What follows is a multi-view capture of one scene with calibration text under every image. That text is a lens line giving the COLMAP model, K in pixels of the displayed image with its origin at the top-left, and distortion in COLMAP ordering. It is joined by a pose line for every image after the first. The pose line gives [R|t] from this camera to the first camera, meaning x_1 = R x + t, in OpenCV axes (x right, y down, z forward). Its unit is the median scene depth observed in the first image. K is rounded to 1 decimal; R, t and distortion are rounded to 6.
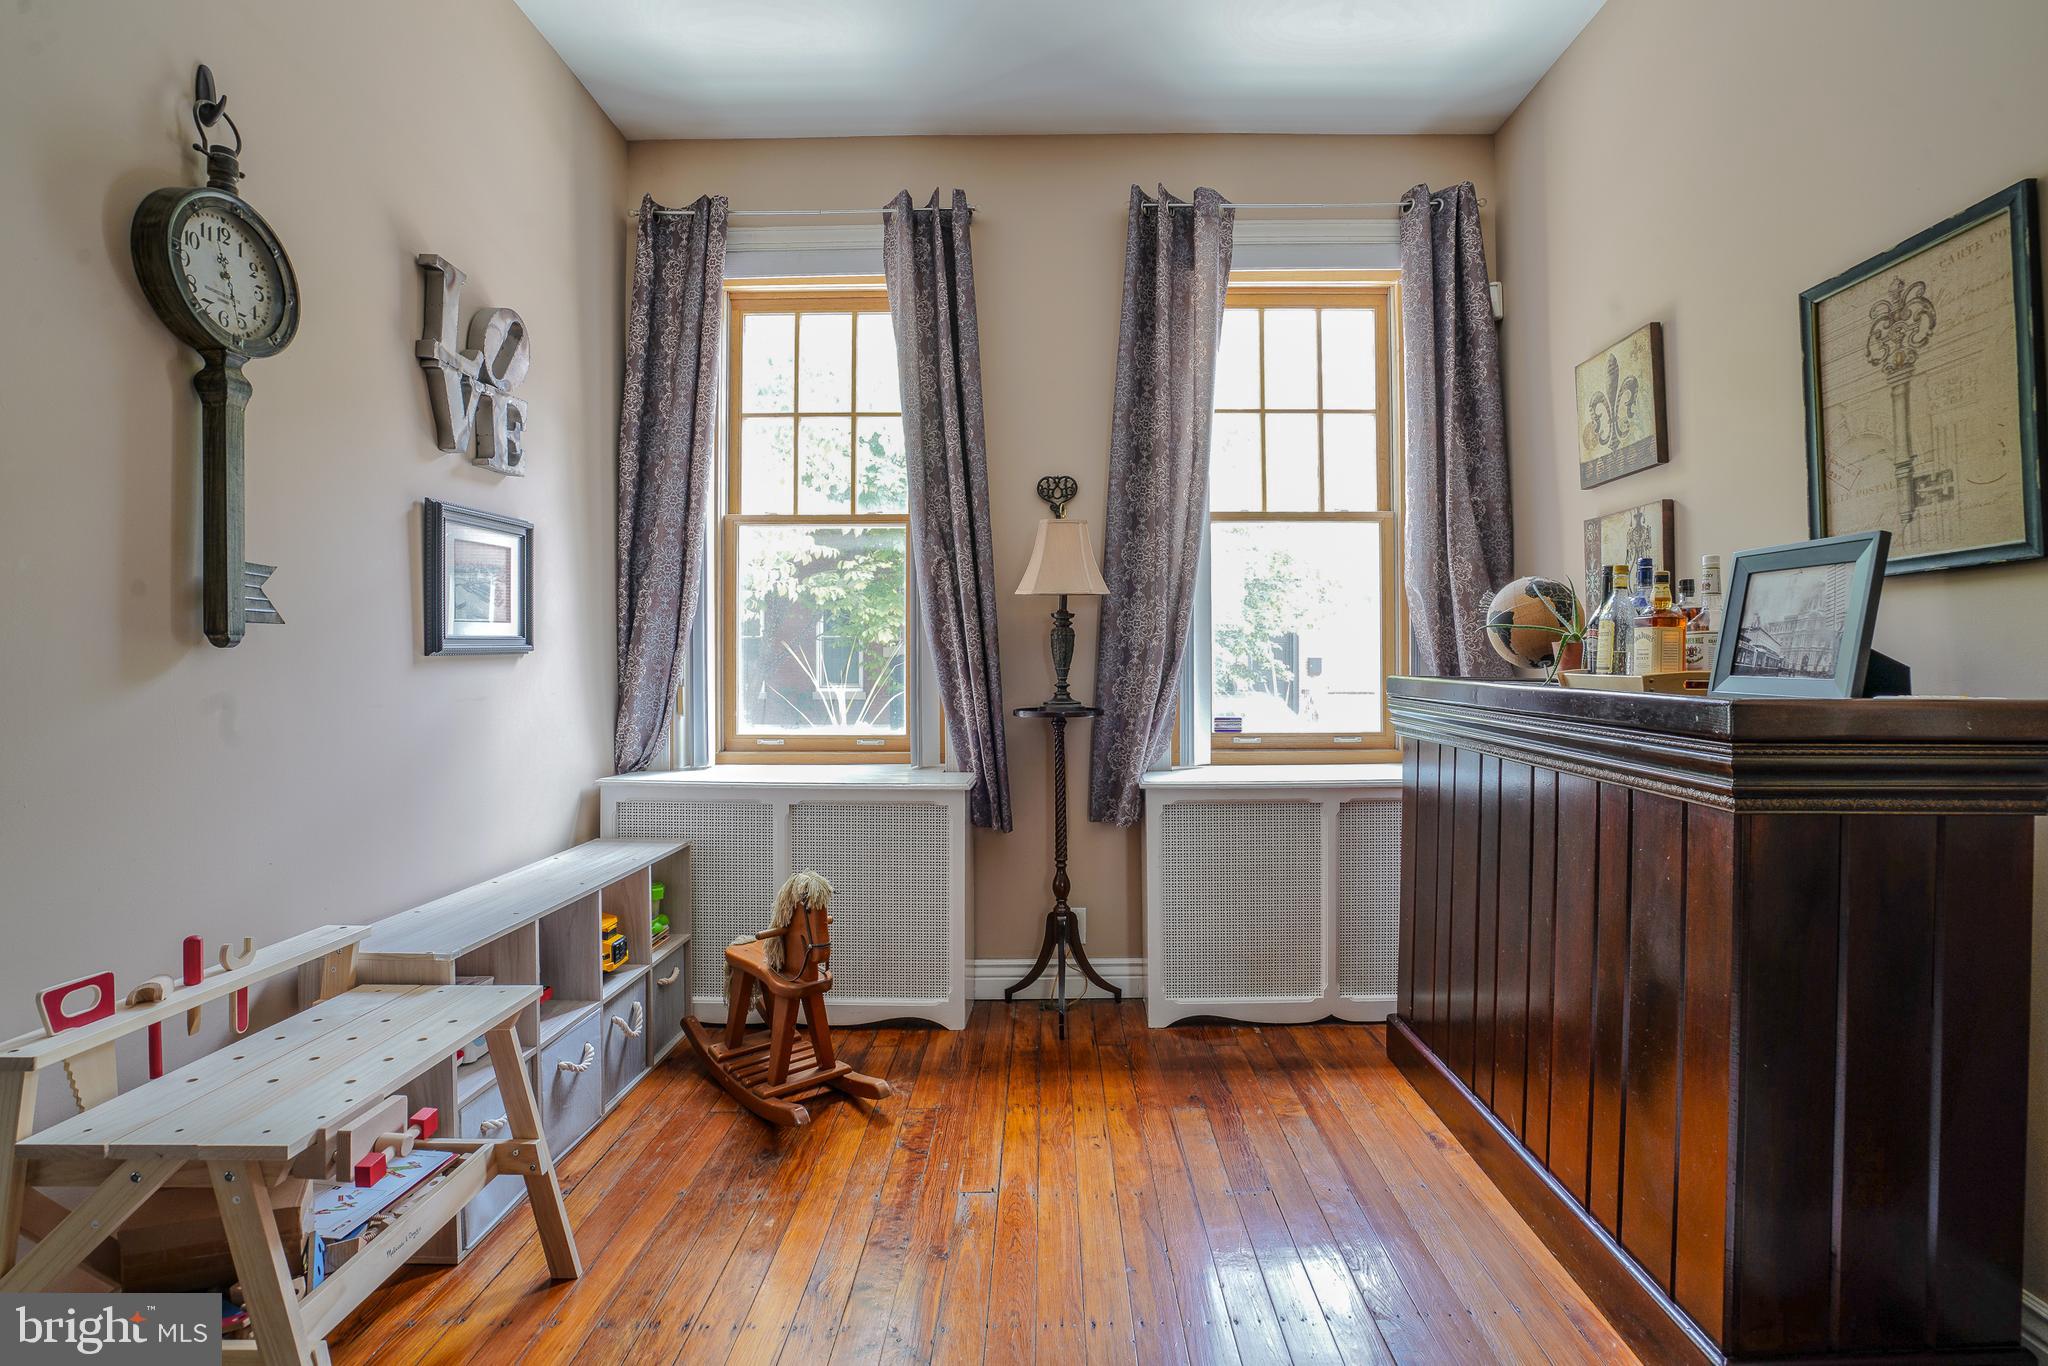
lens RADIAL K [[955.4, 0, 1053.4], [0, 955.4, 672.4], [0, 0, 1]] dist [-0.062917, 0.027437]
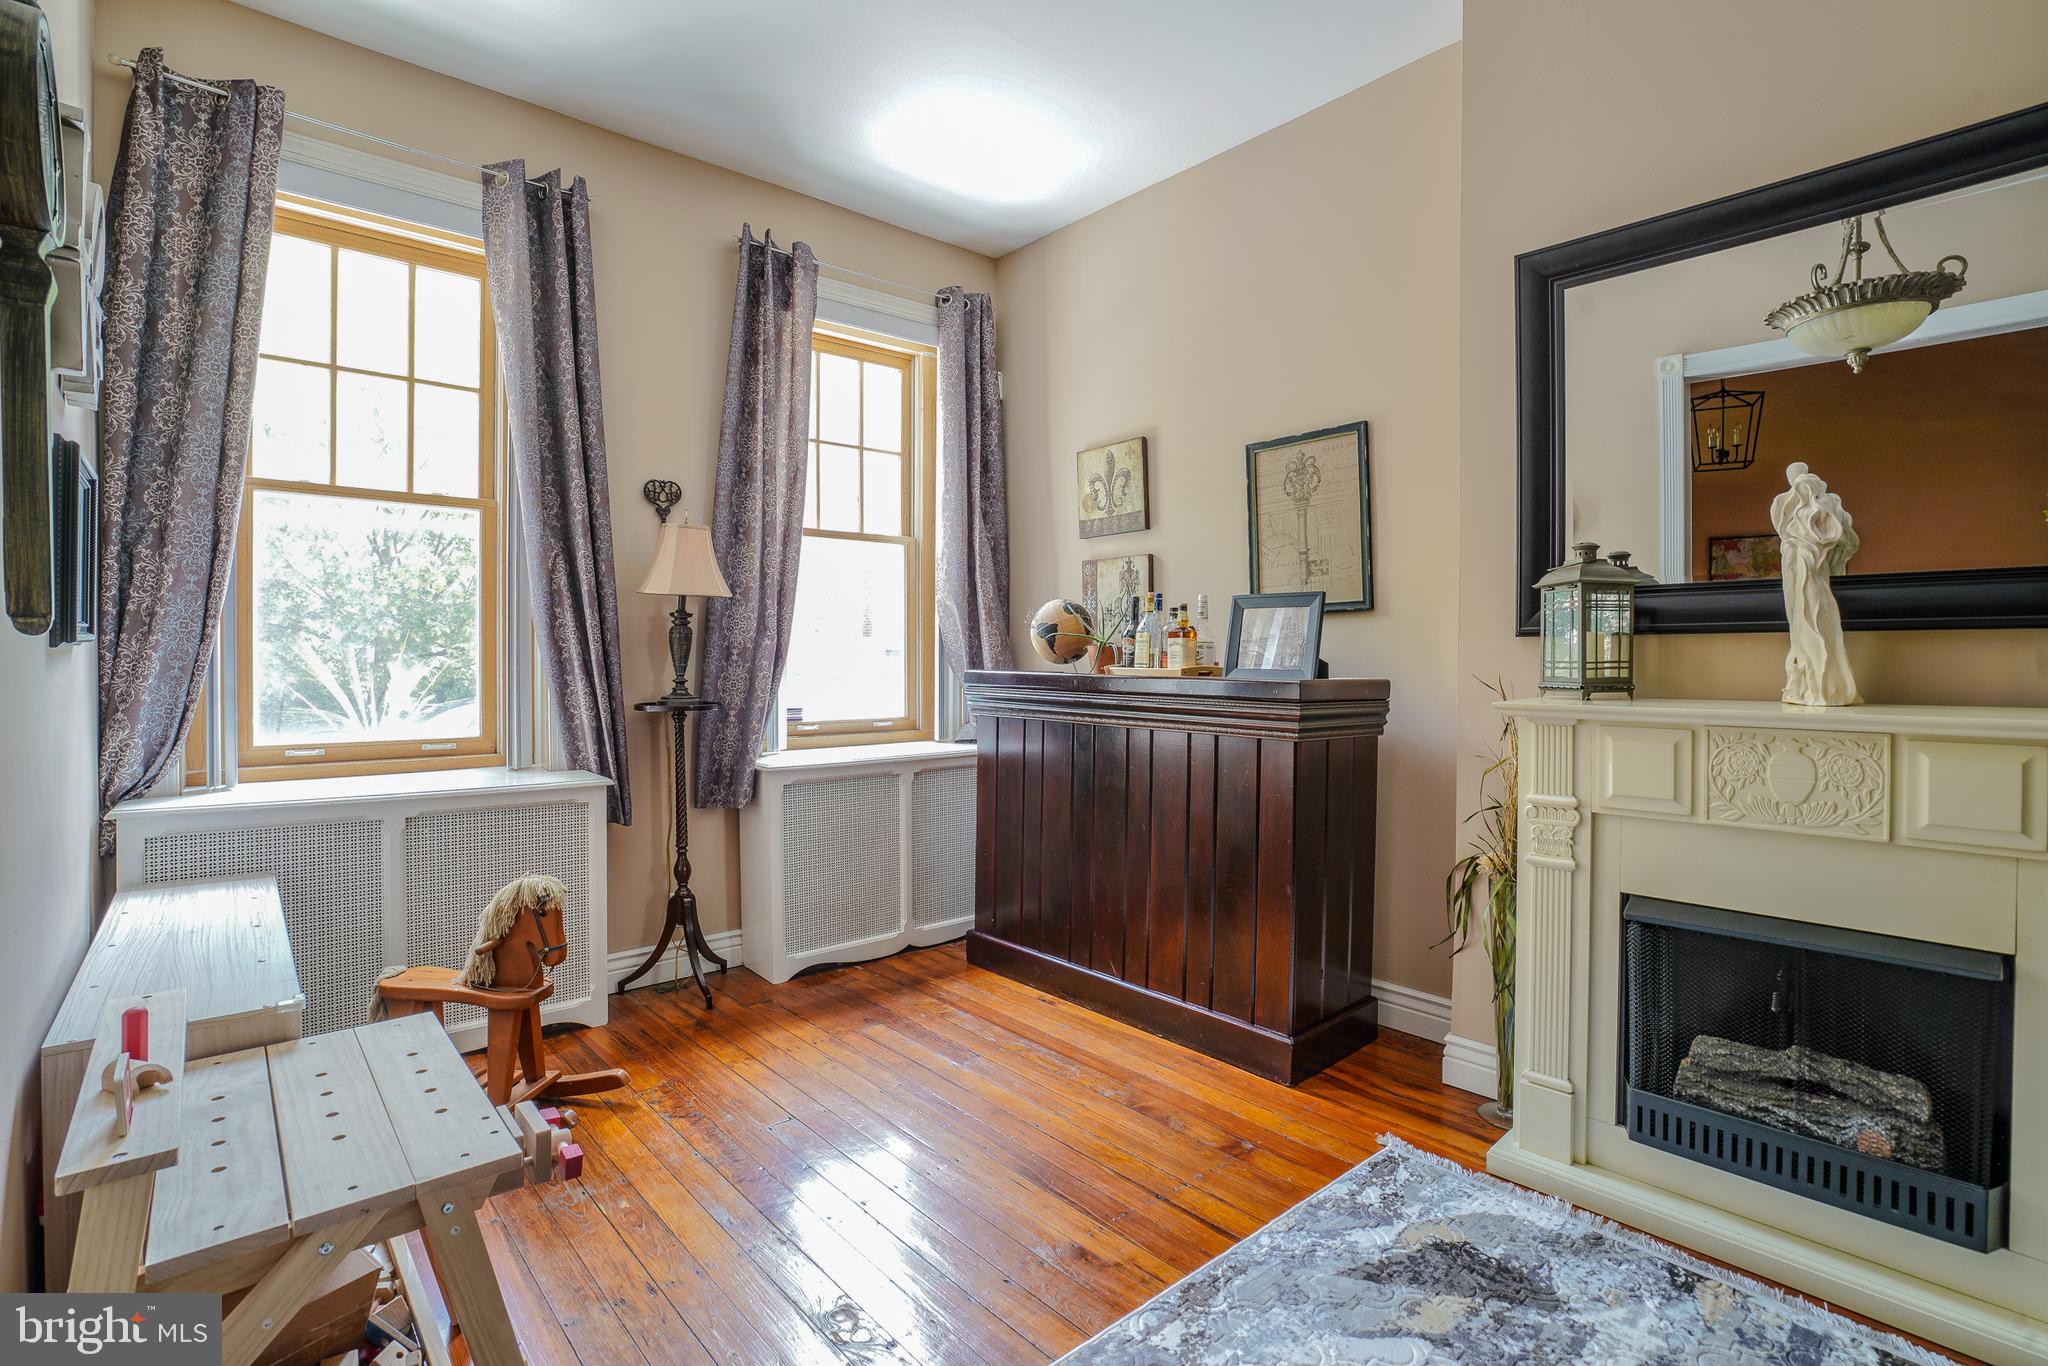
lens RADIAL K [[970.0, 0, 994.7], [0, 970.0, 669.1], [0, 0, 1]] dist [-0.040129, 0.029795]
pose [[0.770188, -0.003879, 0.637805, -0.410958], [0.003481, 0.999992, 0.001879, -0.000035], [-0.637807, 0.000773, 0.770196, -0.046457]]
